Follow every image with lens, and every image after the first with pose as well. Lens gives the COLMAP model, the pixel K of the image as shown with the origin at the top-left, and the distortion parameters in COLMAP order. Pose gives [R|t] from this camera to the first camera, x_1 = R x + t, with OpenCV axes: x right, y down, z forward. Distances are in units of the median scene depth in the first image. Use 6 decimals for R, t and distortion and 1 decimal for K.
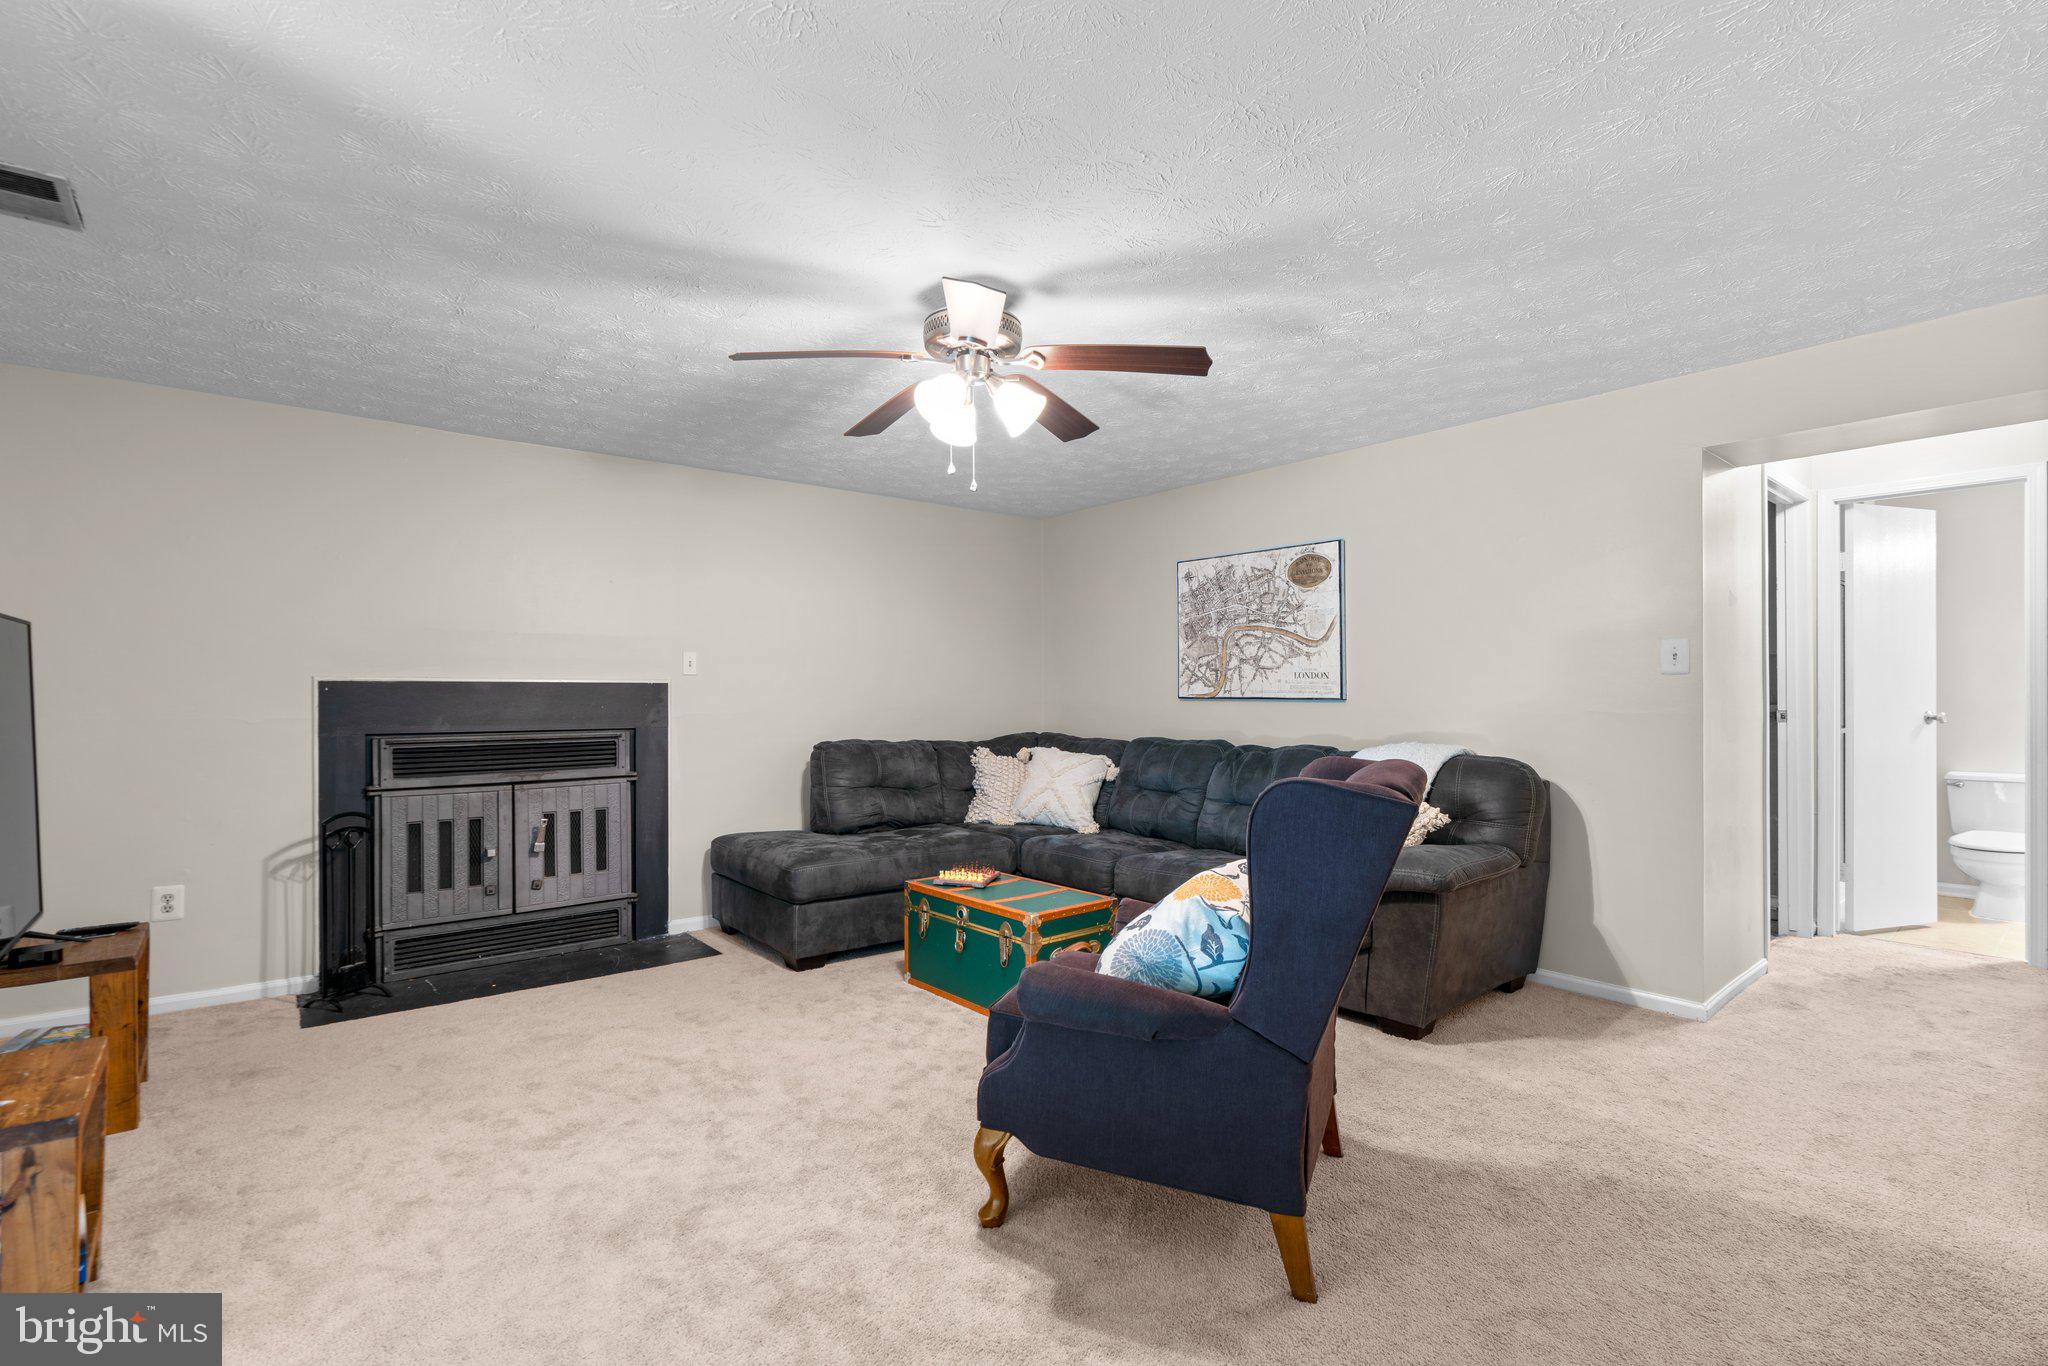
lens RADIAL K [[931.8, 0, 1008.5], [0, 931.8, 695.9], [0, 0, 1]] dist [-0.004473, 0.000927]
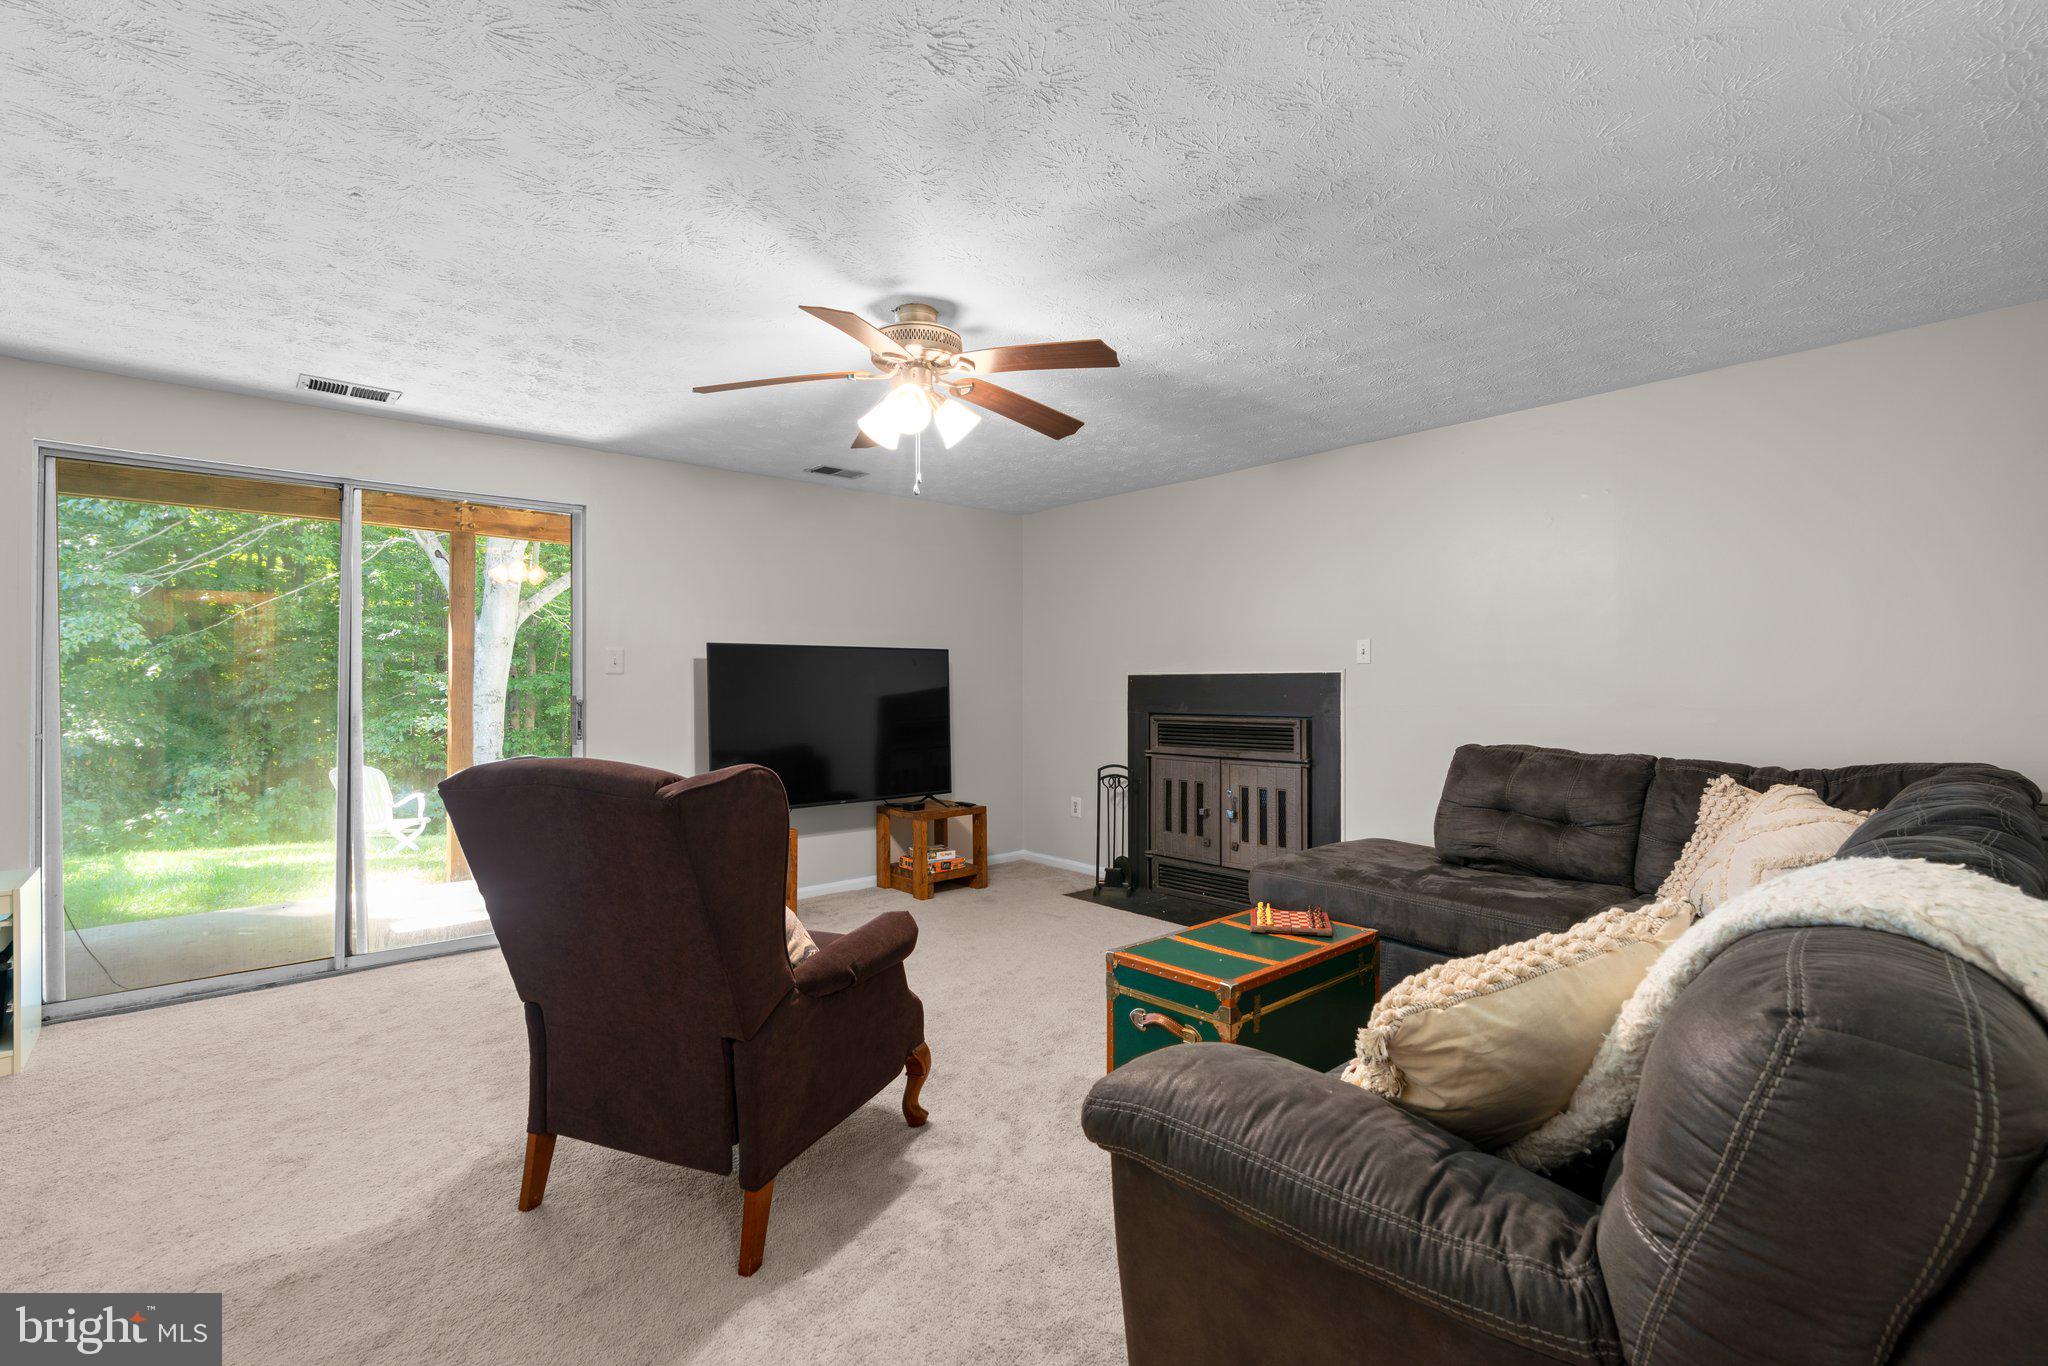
lens RADIAL K [[931.8, 0, 1022.1], [0, 931.8, 681.4], [0, 0, 1]] dist [-0.004473, 0.000927]
pose [[0.039998, -0.003364, -0.999194, 0.610691], [0.000061, 0.999994, -0.003364, -0.001164], [0.999200, 0.000074, 0.039998, 0.636986]]
